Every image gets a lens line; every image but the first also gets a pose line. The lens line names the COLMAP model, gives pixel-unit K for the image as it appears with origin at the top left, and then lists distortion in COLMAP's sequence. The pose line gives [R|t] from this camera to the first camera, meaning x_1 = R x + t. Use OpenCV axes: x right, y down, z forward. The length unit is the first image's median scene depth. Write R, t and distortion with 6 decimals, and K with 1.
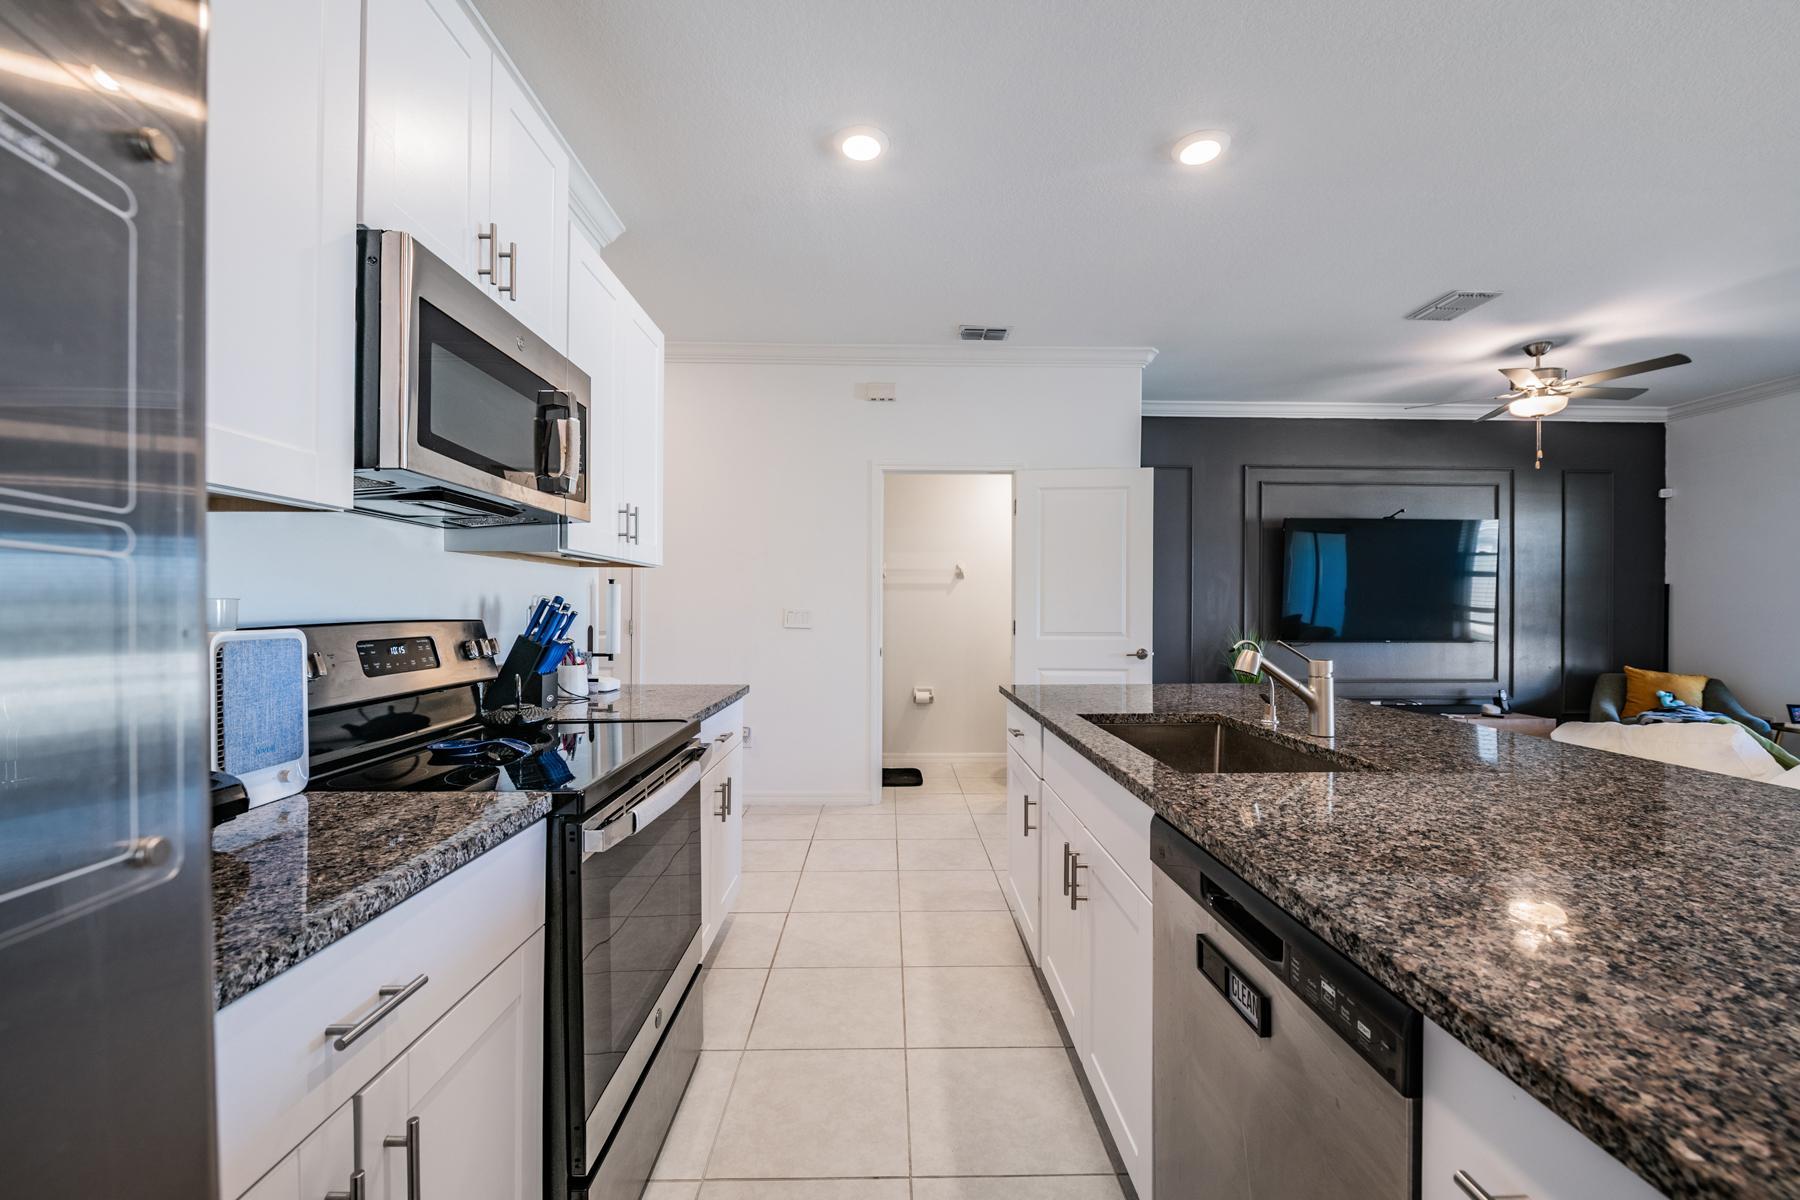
lens RADIAL K [[707.8, 0, 896.3], [0, 707.8, 612.4], [0, 0, 1]] dist [-0.009632, -0.000349]
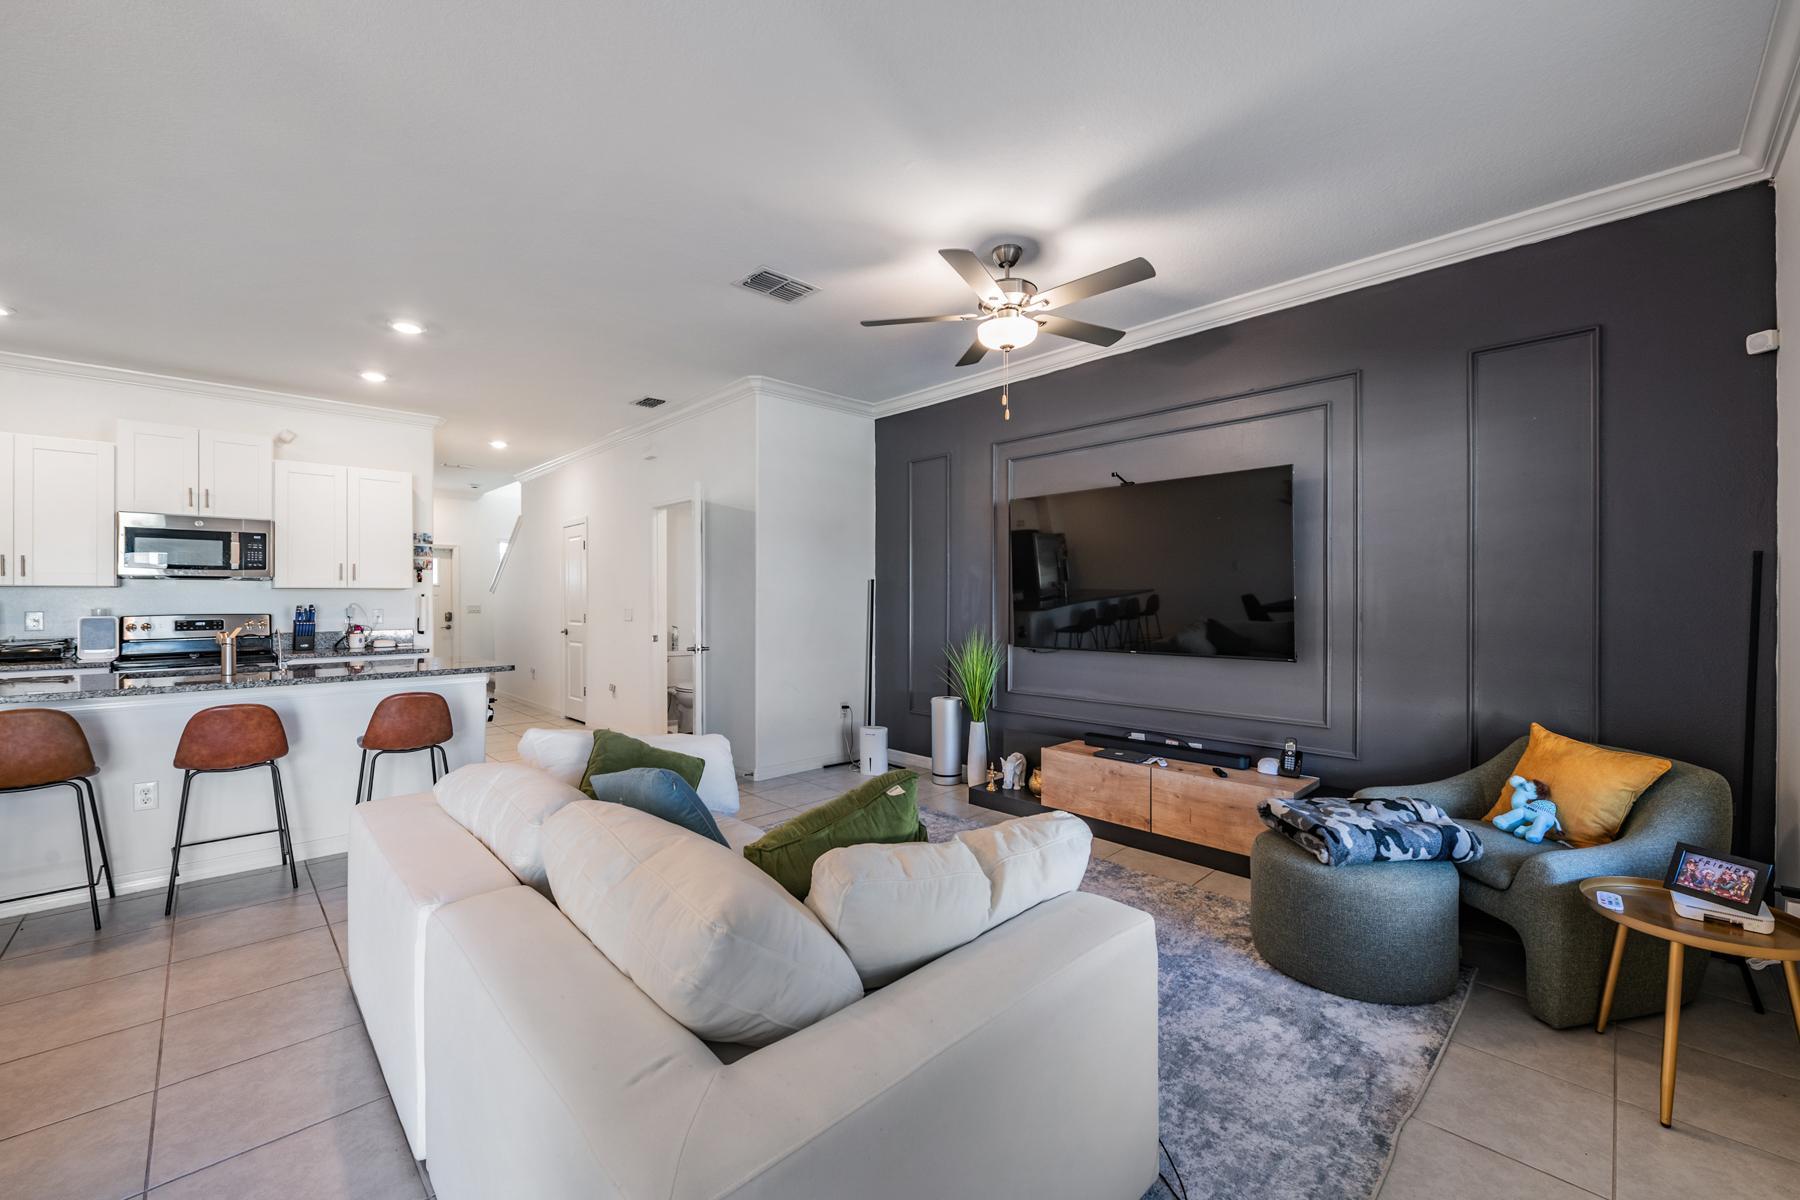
lens RADIAL K [[713.0, 0, 903.0], [0, 713.0, 600.8], [0, 0, 1]] dist [-0.009232, -0.000137]
pose [[0.688249, -0.004699, -0.725459, 1.289385], [0.000559, 0.999982, -0.005947, -0.009411], [0.725474, 0.003687, 0.688239, 0.379447]]
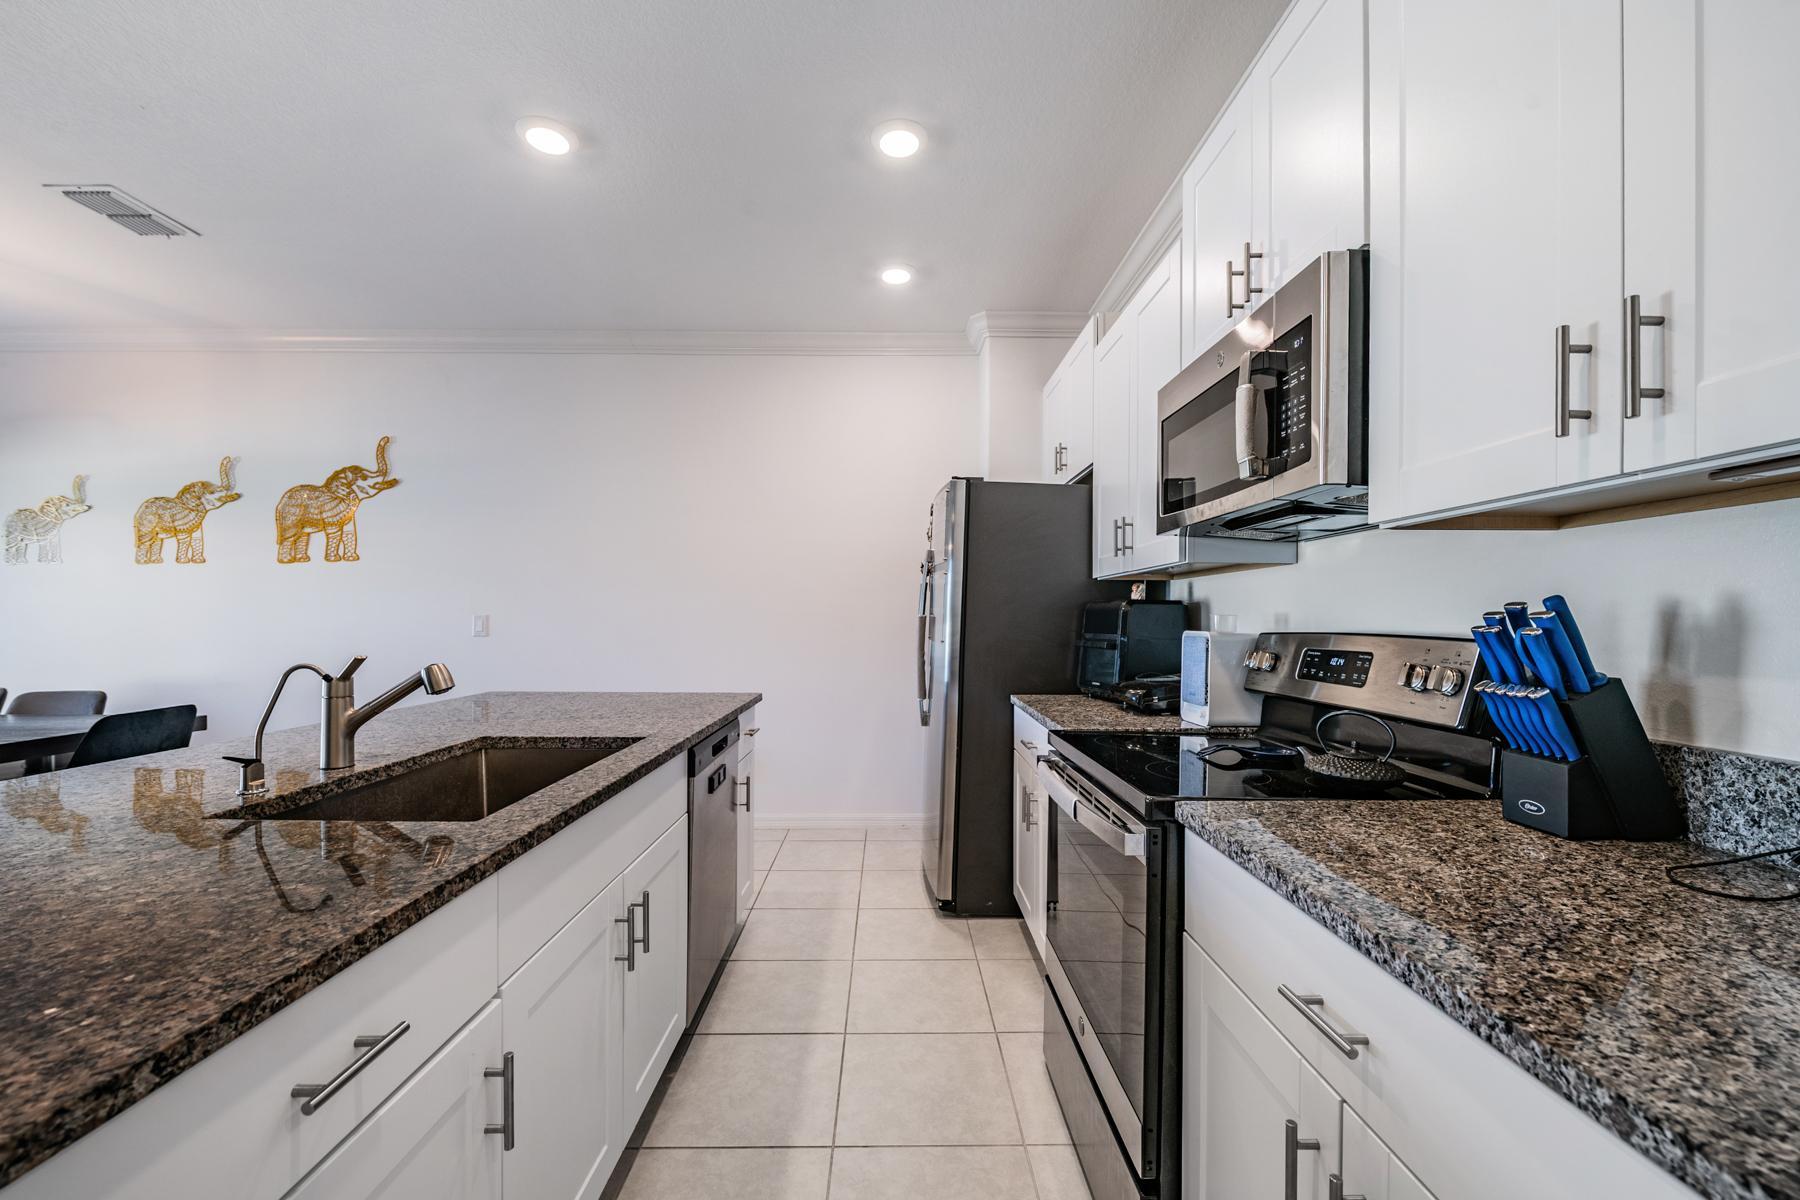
lens RADIAL K [[706.1, 0, 901.5], [0, 706.1, 621.8], [0, 0, 1]] dist [-0.006405, -0.000425]
pose [[-0.999948, -0.005014, -0.008844, -0.022686], [-0.005119, 0.999916, 0.011932, -0.004567], [0.008783, 0.011976, -0.999890, 0.691541]]
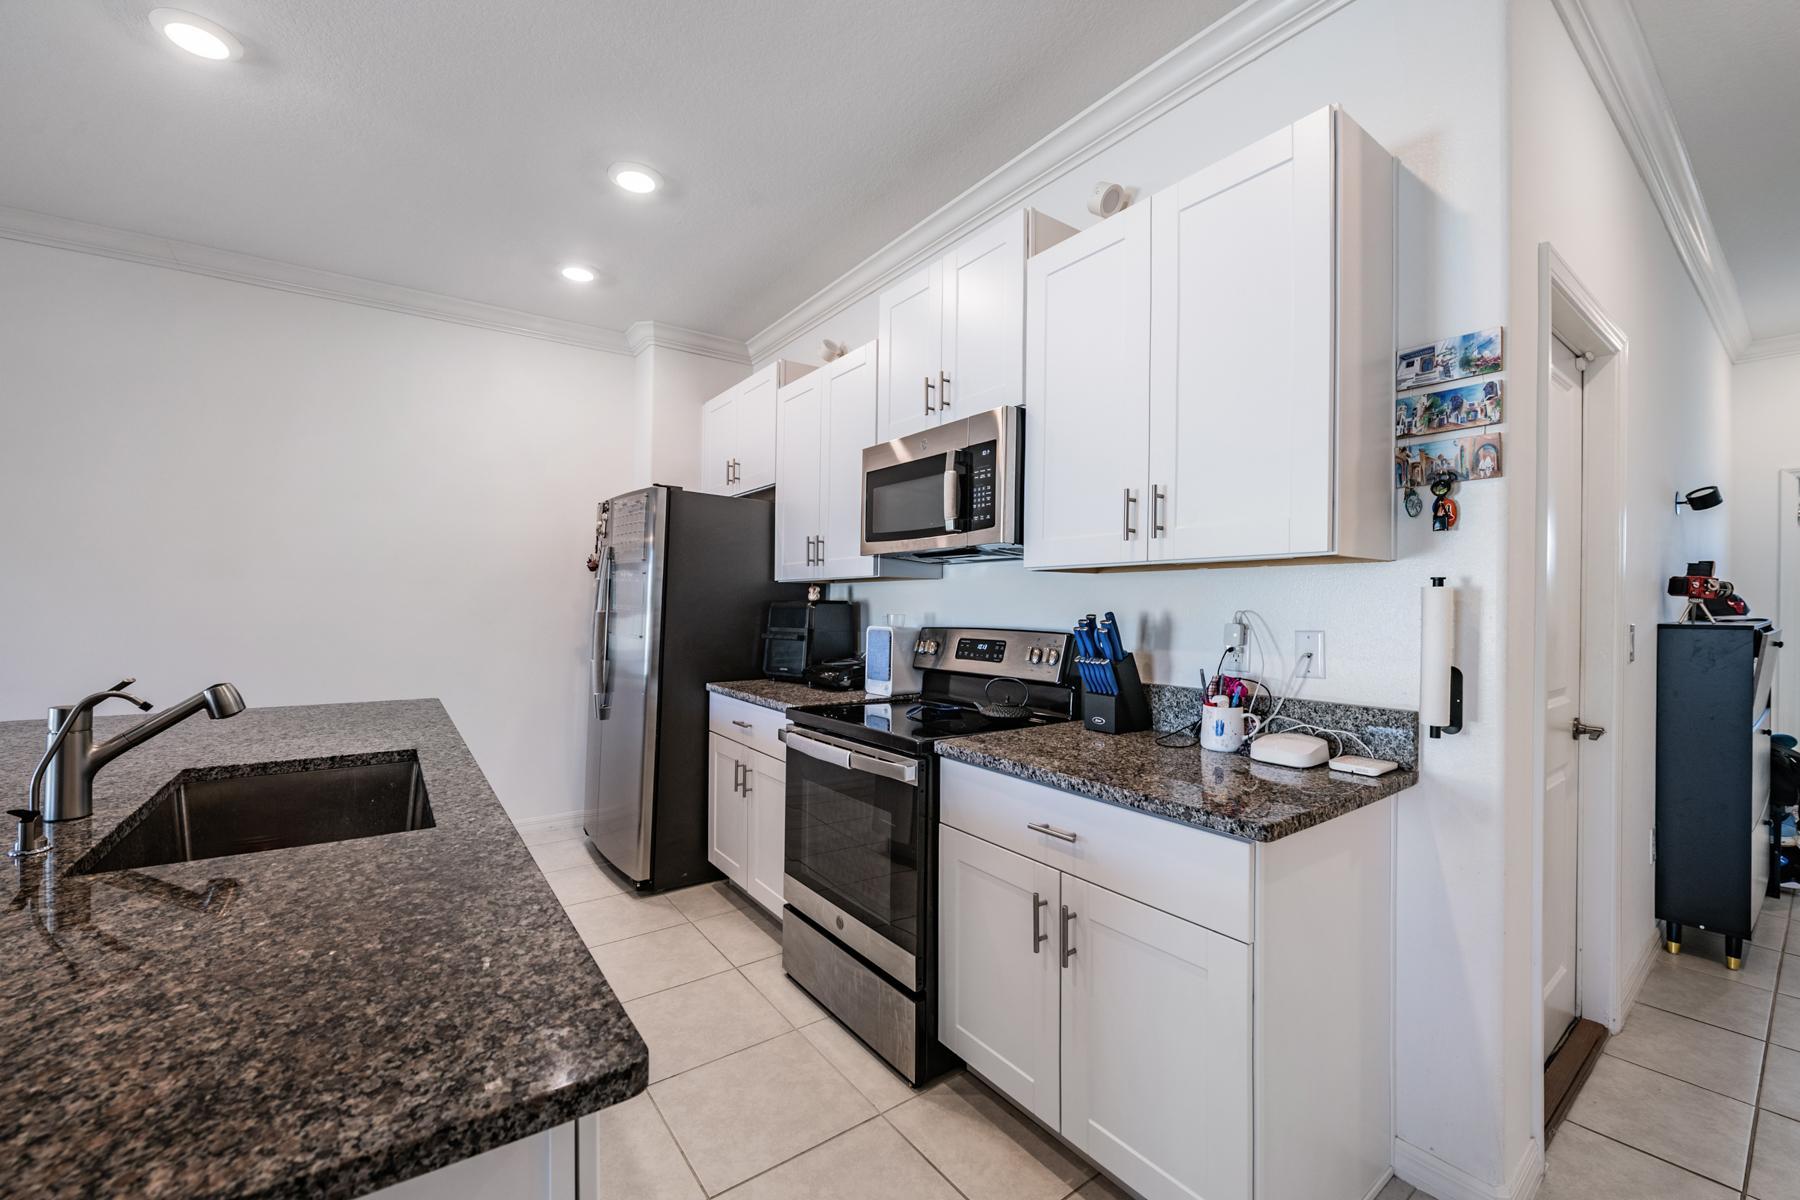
lens RADIAL K [[713.0, 0, 903.0], [0, 713.0, 600.8], [0, 0, 1]] dist [-0.009232, -0.000137]
pose [[-0.811689, -0.009690, -0.584010, 0.130686], [-0.011092, 0.999938, -0.001176, -0.015964], [0.583985, 0.005524, -0.811746, 0.756084]]
